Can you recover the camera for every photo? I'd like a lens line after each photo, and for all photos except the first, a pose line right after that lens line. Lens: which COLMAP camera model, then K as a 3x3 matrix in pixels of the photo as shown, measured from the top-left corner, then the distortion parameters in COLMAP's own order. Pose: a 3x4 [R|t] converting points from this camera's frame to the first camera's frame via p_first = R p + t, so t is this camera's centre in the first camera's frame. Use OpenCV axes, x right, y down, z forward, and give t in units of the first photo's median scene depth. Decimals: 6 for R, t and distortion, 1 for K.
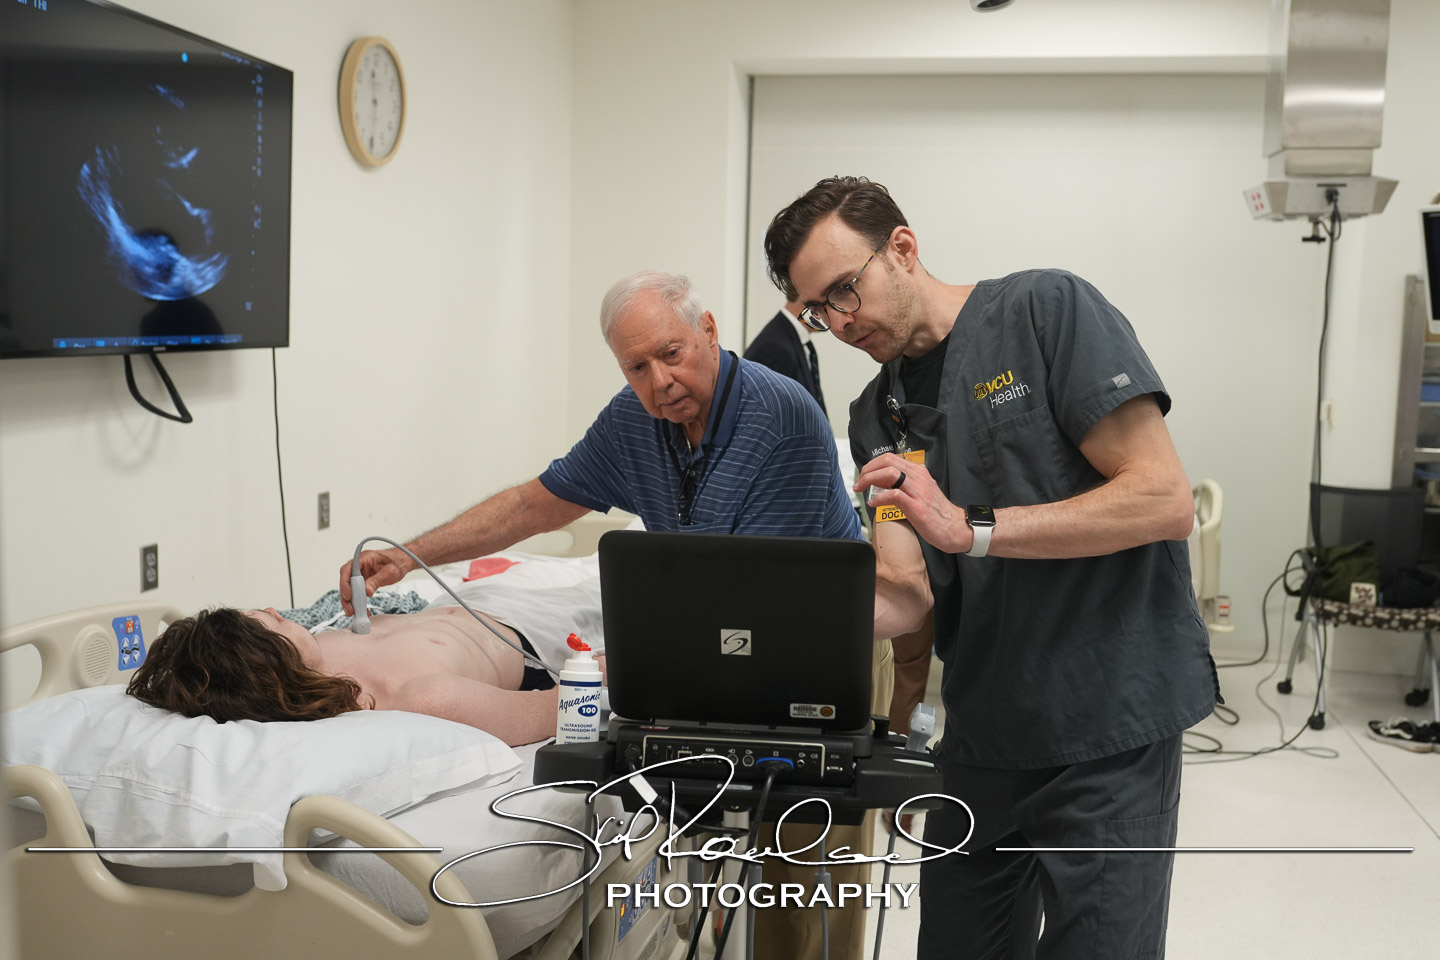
lens RADIAL K [[1427.7, 0, 714.8], [0, 1427.7, 478.6], [0, 0, 1]] dist [-0.021581, 0.036294]
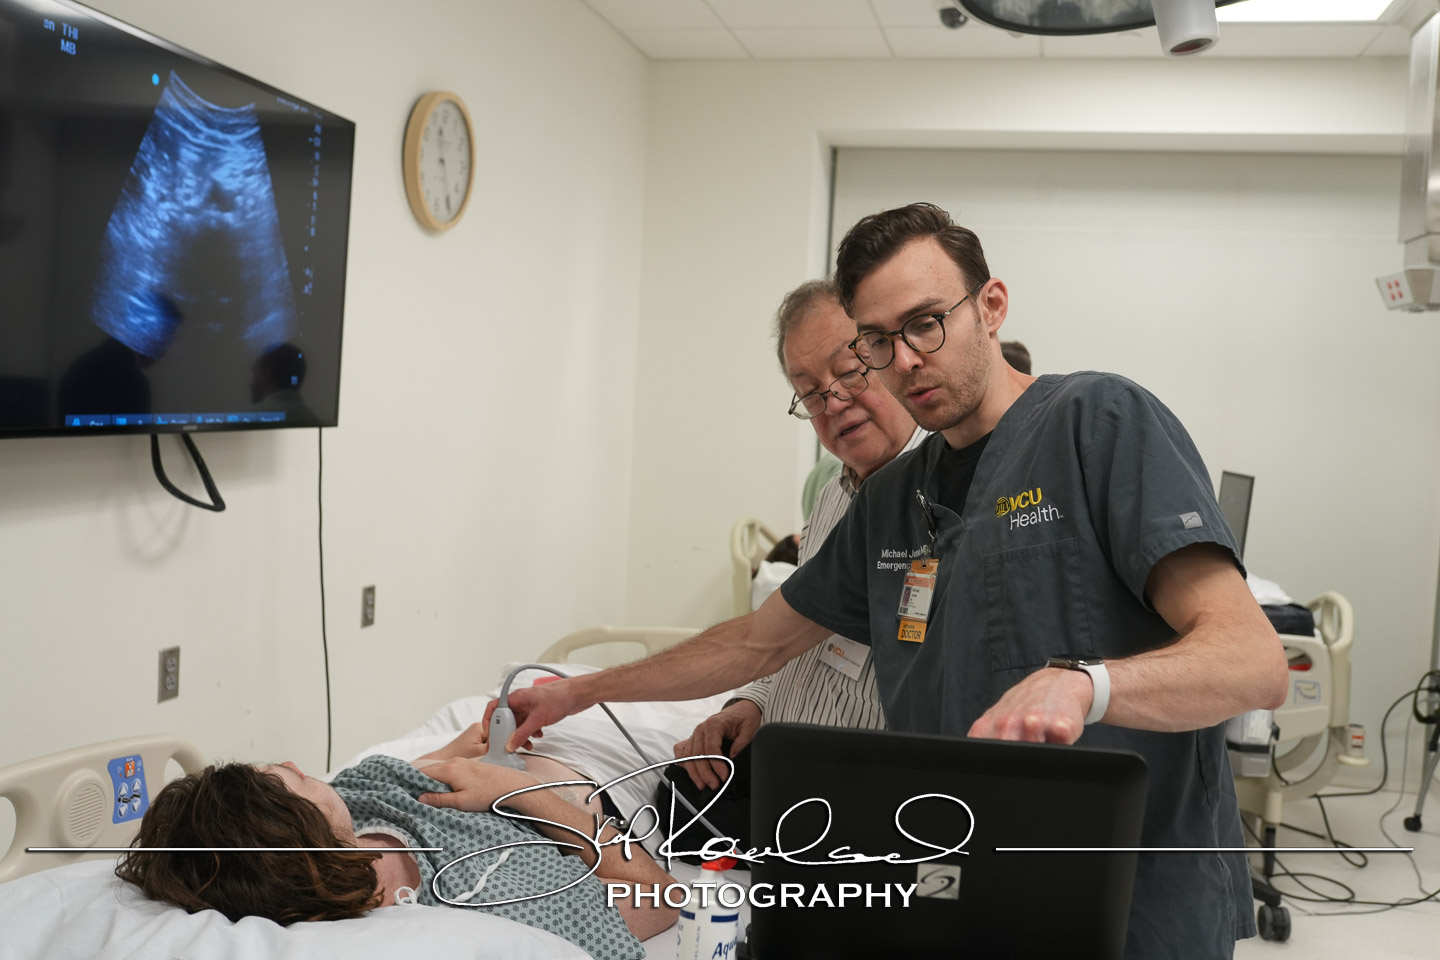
lens RADIAL K [[1458.4, 0, 714.3], [0, 1458.4, 473.7], [0, 0, 1]] dist [-0.015739, 0.003889]
pose [[0.998982, 0.026454, -0.036535, -0.042339], [-0.028573, 0.997864, -0.058743, -0.023656], [0.034903, 0.059727, 0.997604, 0.146024]]
